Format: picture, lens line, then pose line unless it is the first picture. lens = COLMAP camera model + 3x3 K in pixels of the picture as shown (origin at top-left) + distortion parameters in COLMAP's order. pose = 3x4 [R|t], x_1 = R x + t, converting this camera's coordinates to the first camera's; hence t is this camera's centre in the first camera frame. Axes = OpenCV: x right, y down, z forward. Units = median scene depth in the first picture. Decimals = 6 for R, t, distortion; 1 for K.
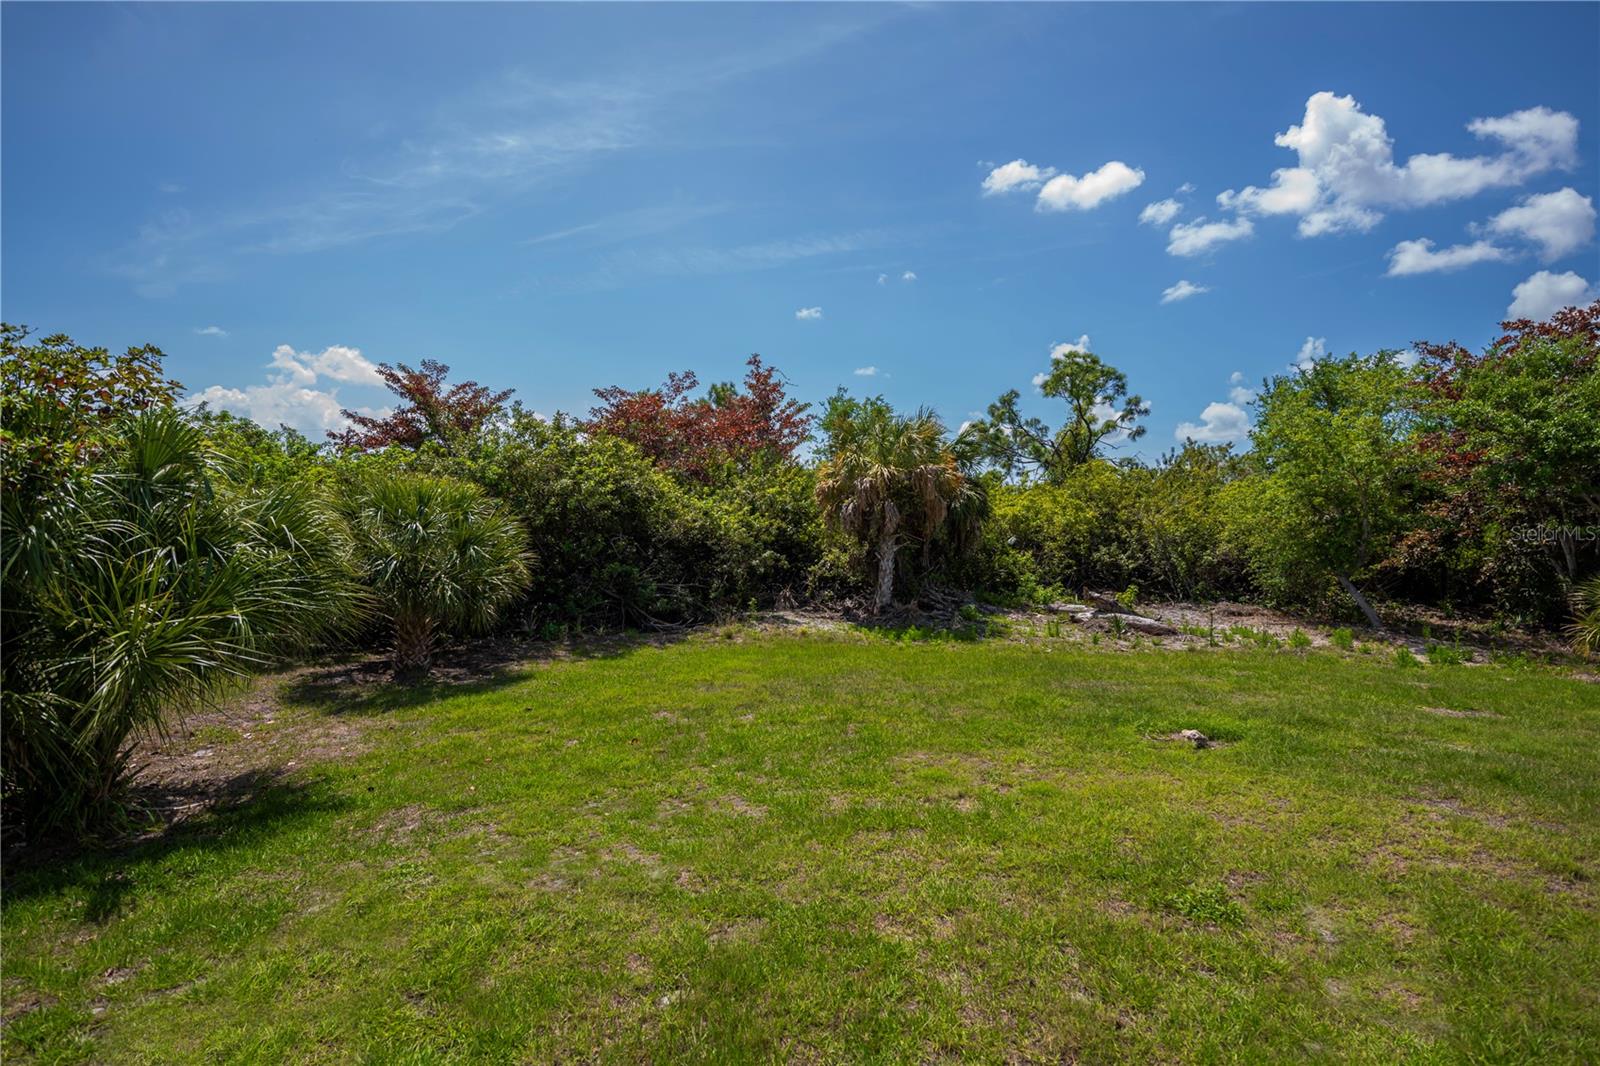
lens RADIAL K [[756.3, 0, 804.8], [0, 756.3, 521.5], [0, 0, 1]] dist [0.001125, -0.000808]
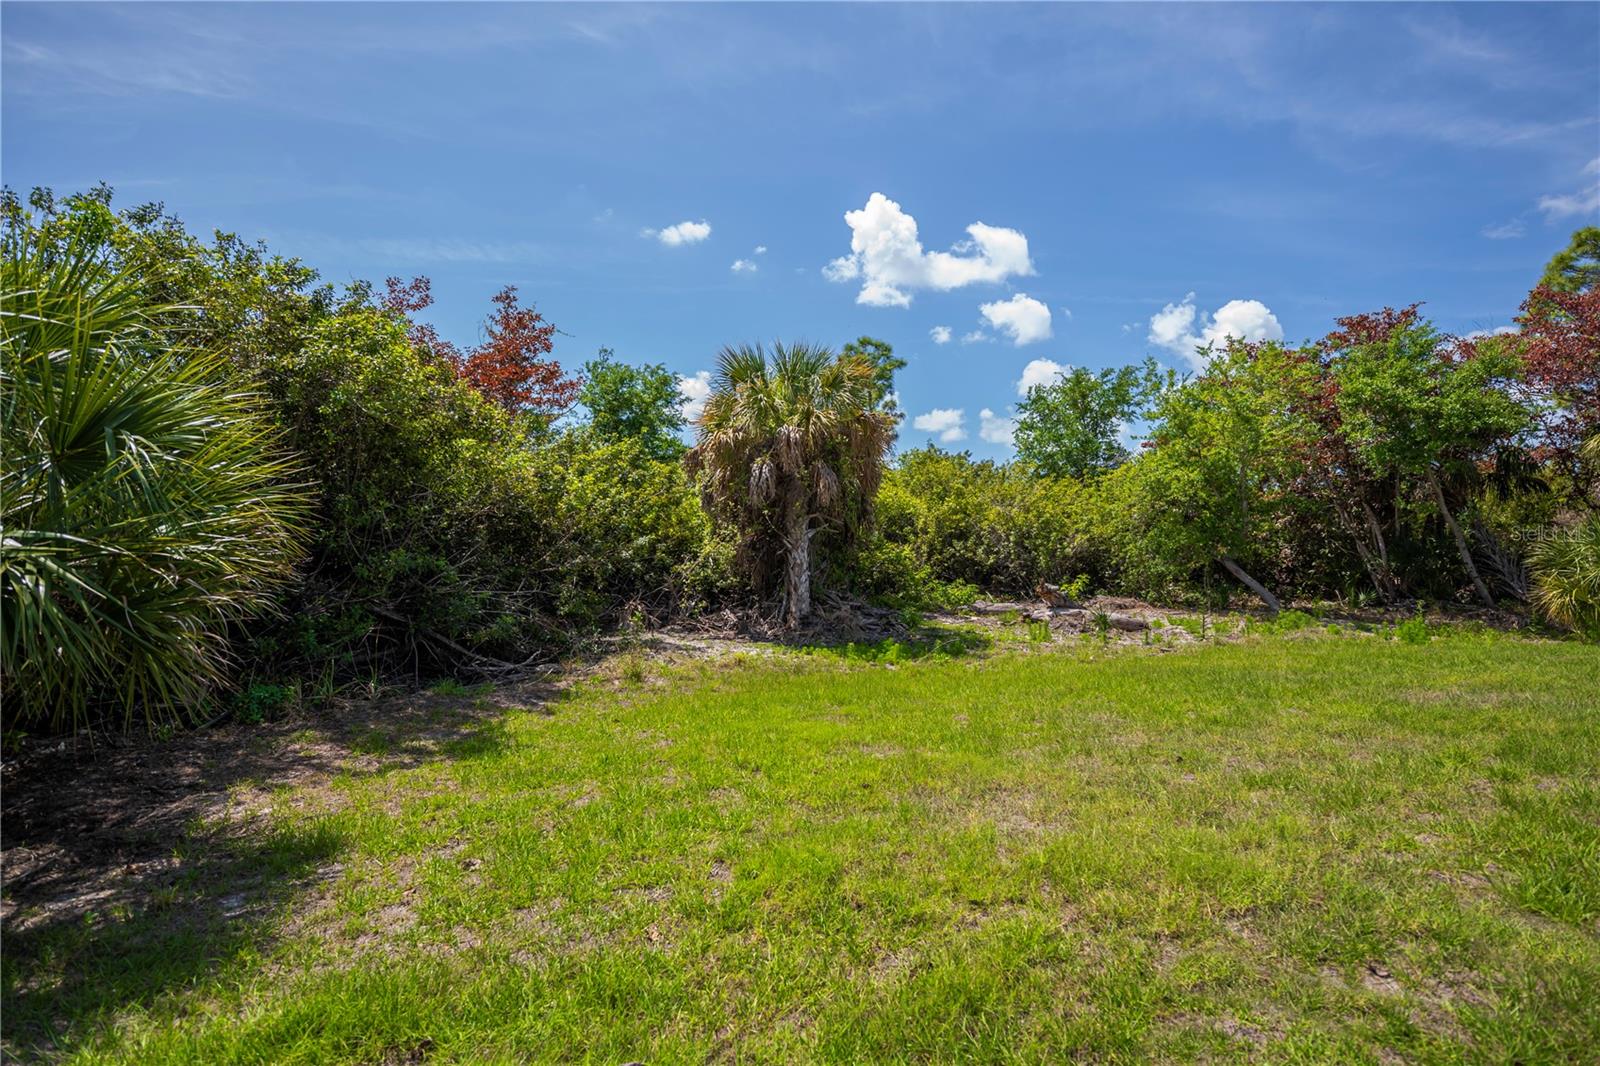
lens RADIAL K [[756.3, 0, 813.0], [0, 756.3, 528.5], [0, 0, 1]] dist [0.001125, -0.000808]
pose [[0.889870, 0.001603, 0.456212, -0.365266], [0.010505, 0.999657, -0.024002, 0.085884], [-0.456094, 0.026151, 0.889547, 0.666304]]
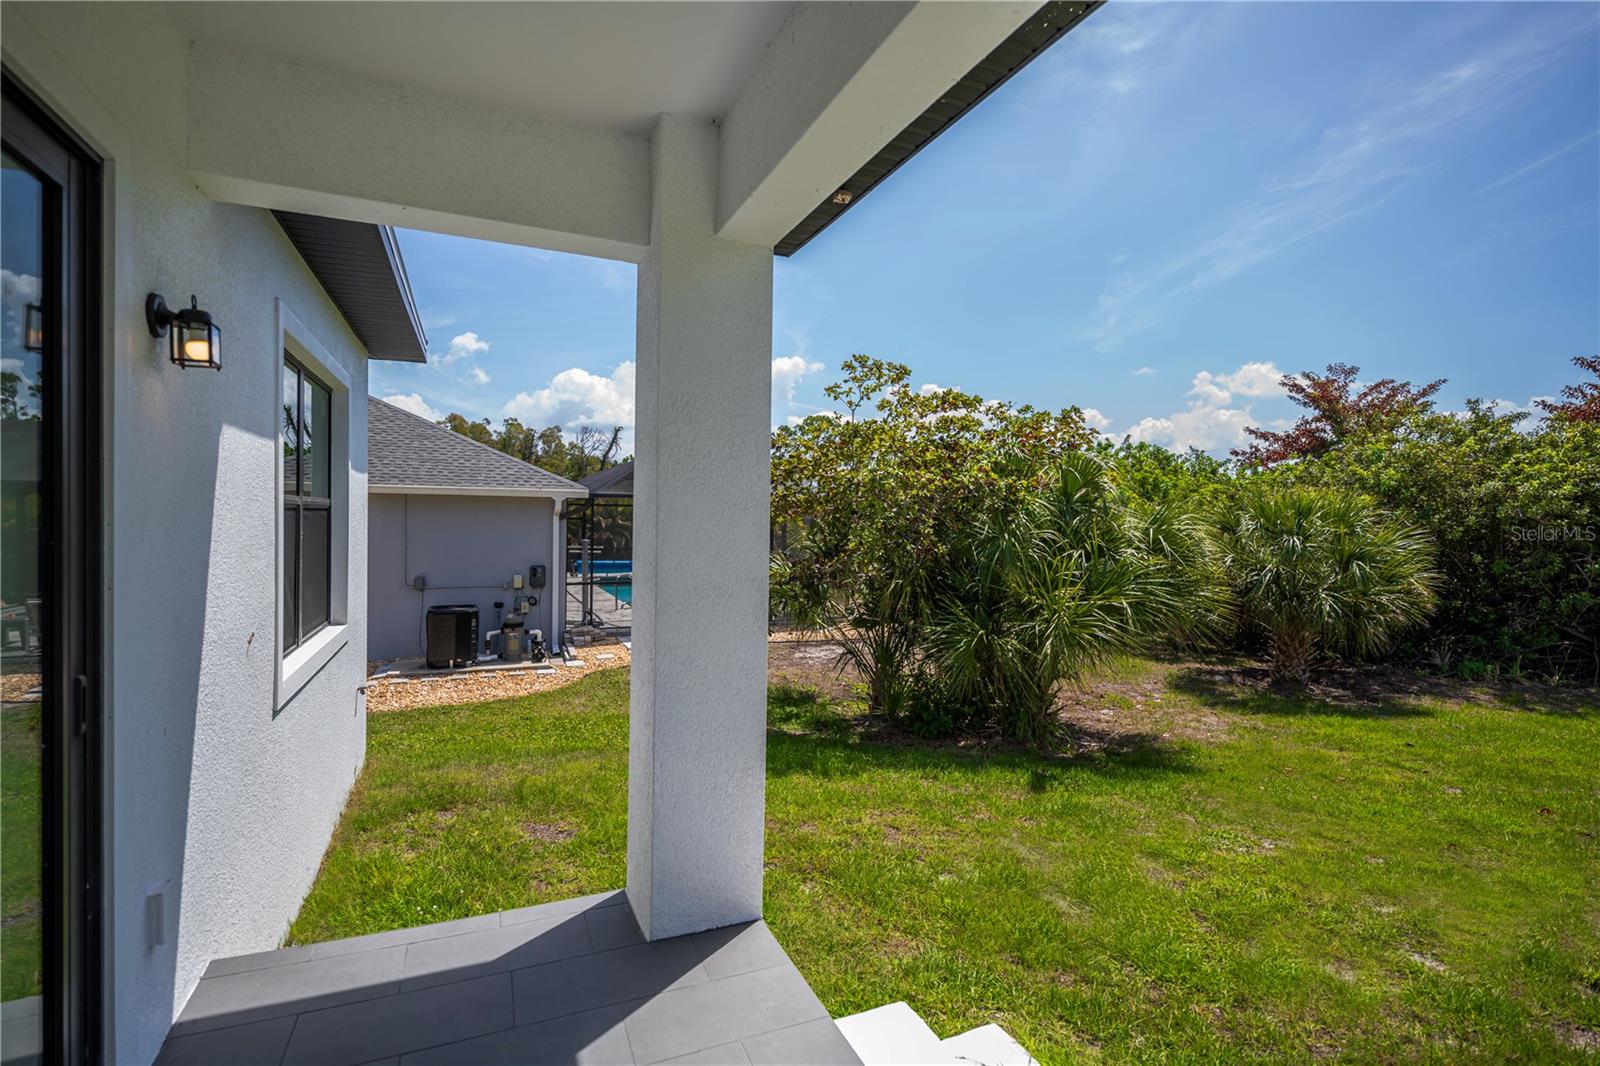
lens RADIAL K [[756.3, 0, 798.1], [0, 756.3, 531.0], [0, 0, 1]] dist [0.001125, -0.000808]
pose [[0.455419, 0.005853, -0.890258, 0.038019], [-0.011053, 0.999938, 0.000920, 0.000872], [0.890209, 0.009420, 0.455455, -0.020662]]
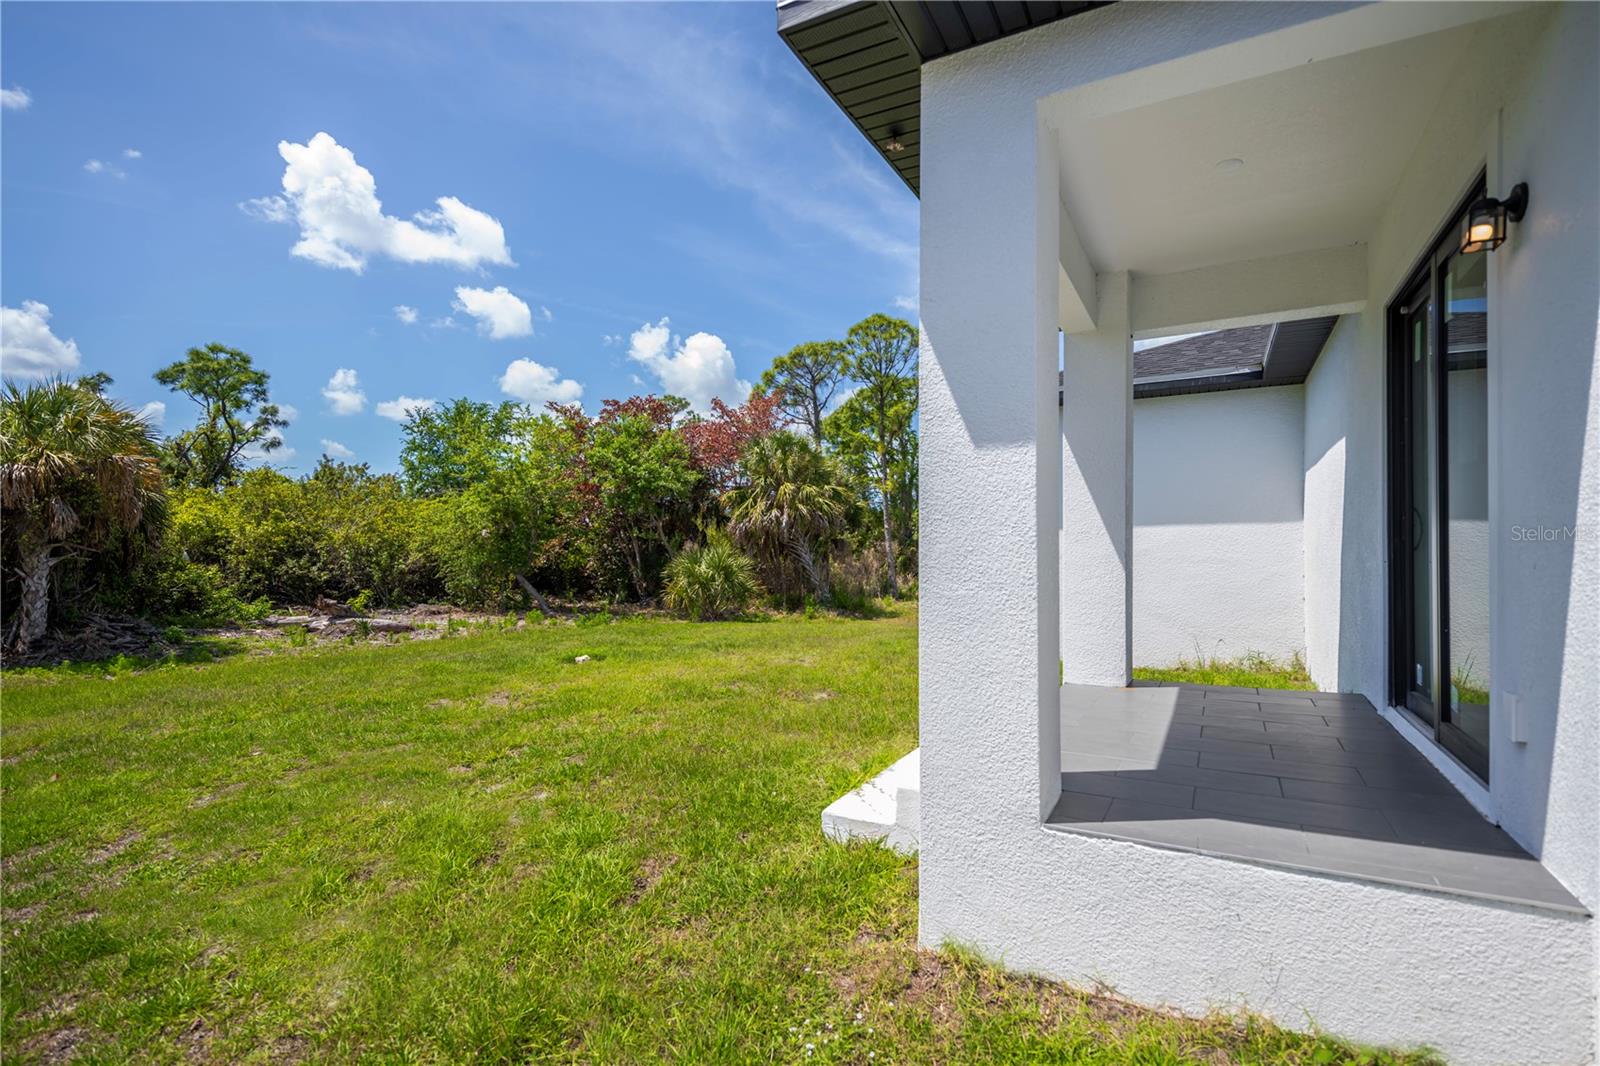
lens RADIAL K [[756.3, 0, 800.0], [0, 756.3, 548.8], [0, 0, 1]] dist [0.001125, -0.000808]
pose [[0.432661, -0.010060, 0.901500, -0.427142], [0.010440, 0.999927, 0.006148, 0.045923], [-0.901496, 0.006751, 0.432735, 0.014550]]
